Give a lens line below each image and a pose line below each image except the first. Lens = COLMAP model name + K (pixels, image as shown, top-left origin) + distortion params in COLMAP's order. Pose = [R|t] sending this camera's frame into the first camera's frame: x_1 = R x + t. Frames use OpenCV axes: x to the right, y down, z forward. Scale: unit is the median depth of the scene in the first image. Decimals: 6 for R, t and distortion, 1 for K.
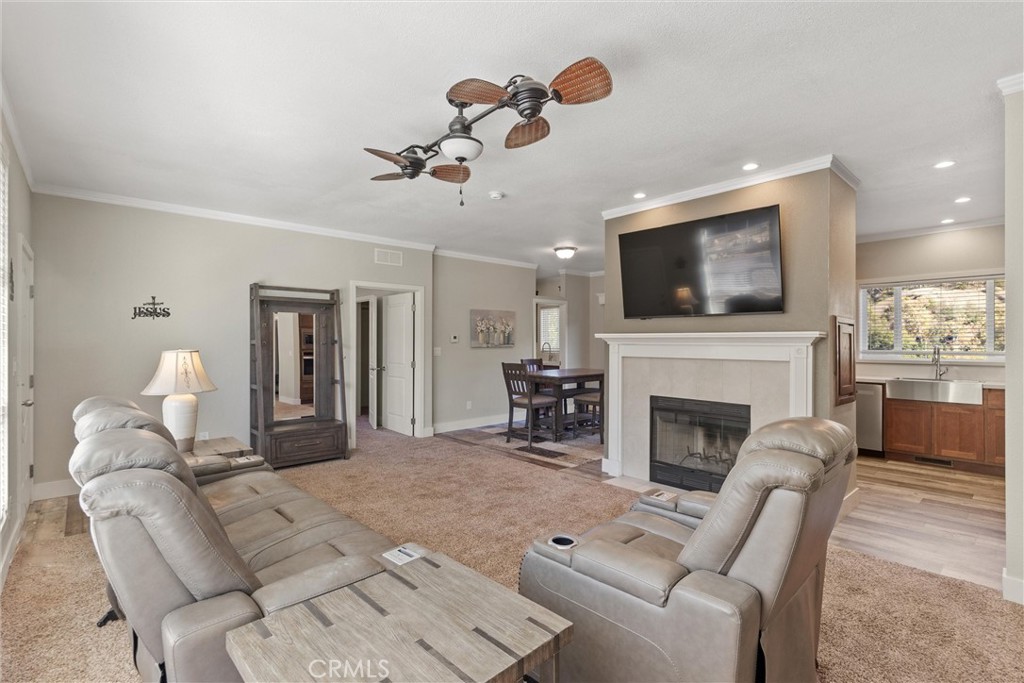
lens RADIAL K [[469.4, 0, 515.4], [0, 469.4, 340.7], [0, 0, 1]] dist [0.002259, -0.000185]
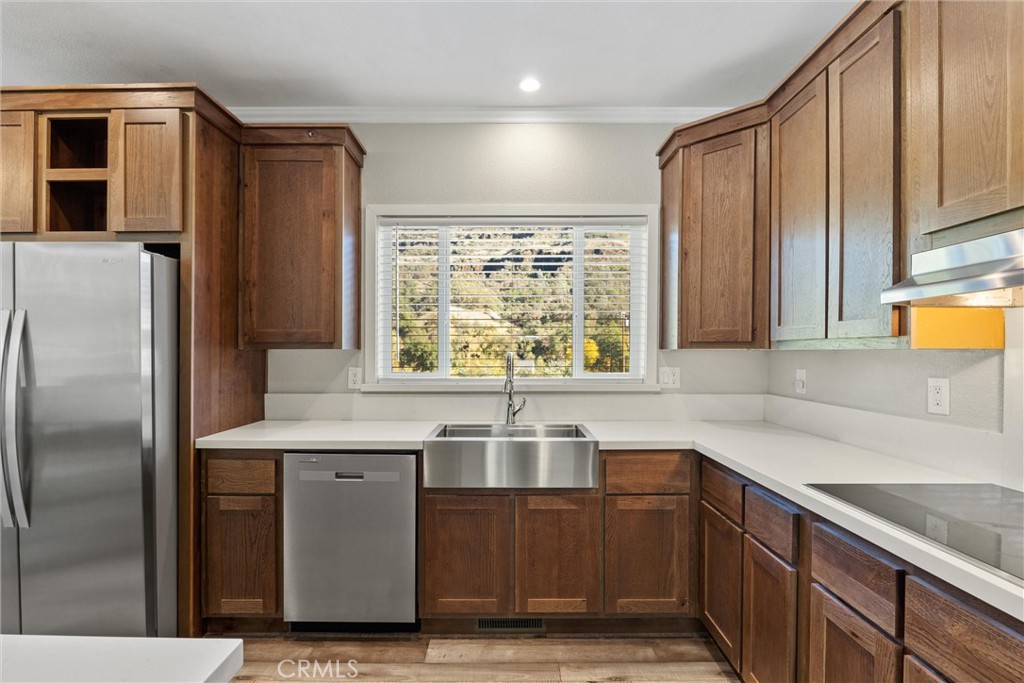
lens RADIAL K [[491.0, 0, 515.5], [0, 491.0, 354.3], [0, 0, 1]] dist [-0.013469, -0.000084]
pose [[0.660669, -0.004351, 0.750665, 0.580355], [-0.004379, 0.999944, 0.009650, 0.007054], [-0.750665, -0.009662, 0.660613, 0.733355]]
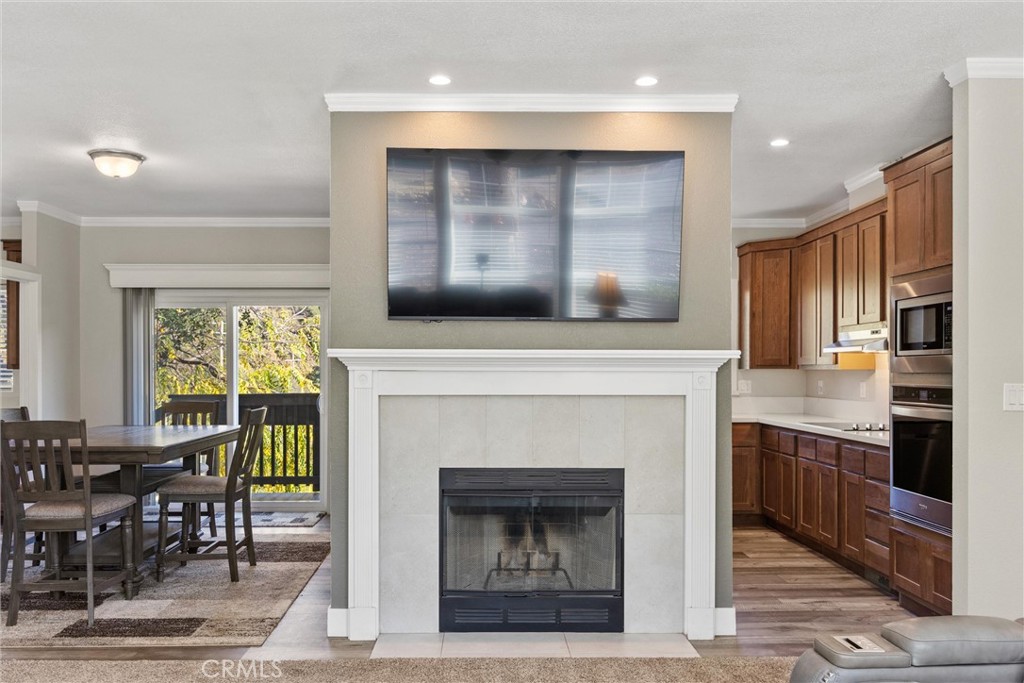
lens RADIAL K [[805.7, 0, 483.5], [0, 805.7, 369.0], [0, 0, 1]] dist [-0.011673, 0.014823]
pose [[0.668308, -0.000126, 0.743884, -0.316710], [-0.002144, 0.999996, 0.002096, 0.003635], [-0.743881, -0.002995, 0.668305, 0.333916]]
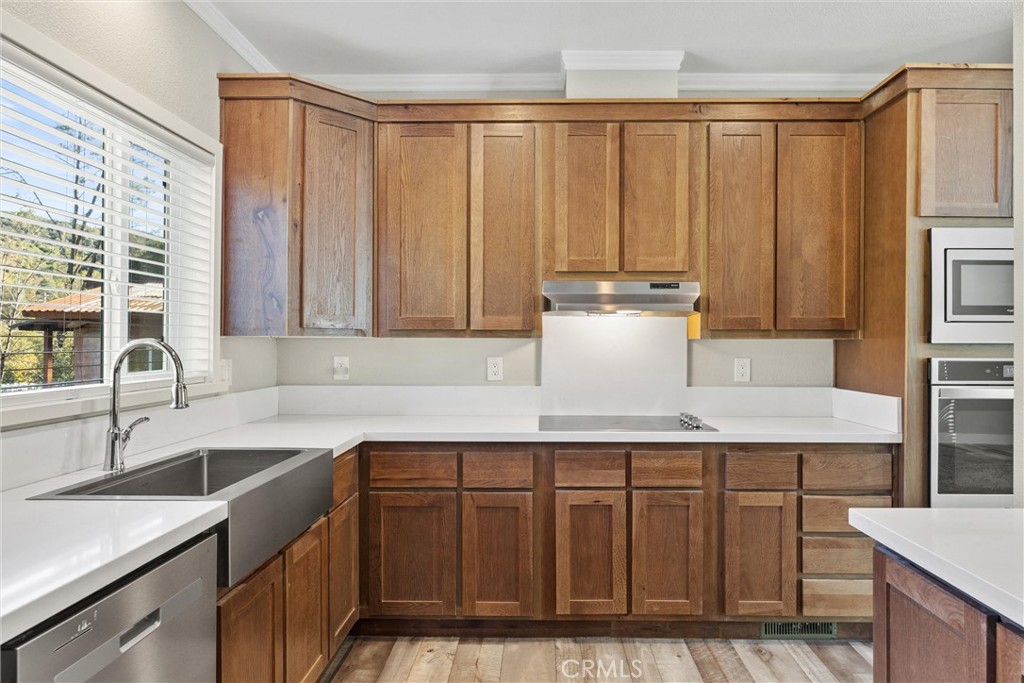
lens RADIAL K [[651.2, 0, 517.3], [0, 651.2, 344.7], [0, 0, 1]] dist [-0.005988, -0.001145]
pose [[-0.731902, -0.005850, 0.681385, 0.537893], [-0.006296, 0.999979, 0.001823, 0.010976], [-0.681381, -0.002956, -0.731923, 1.226985]]
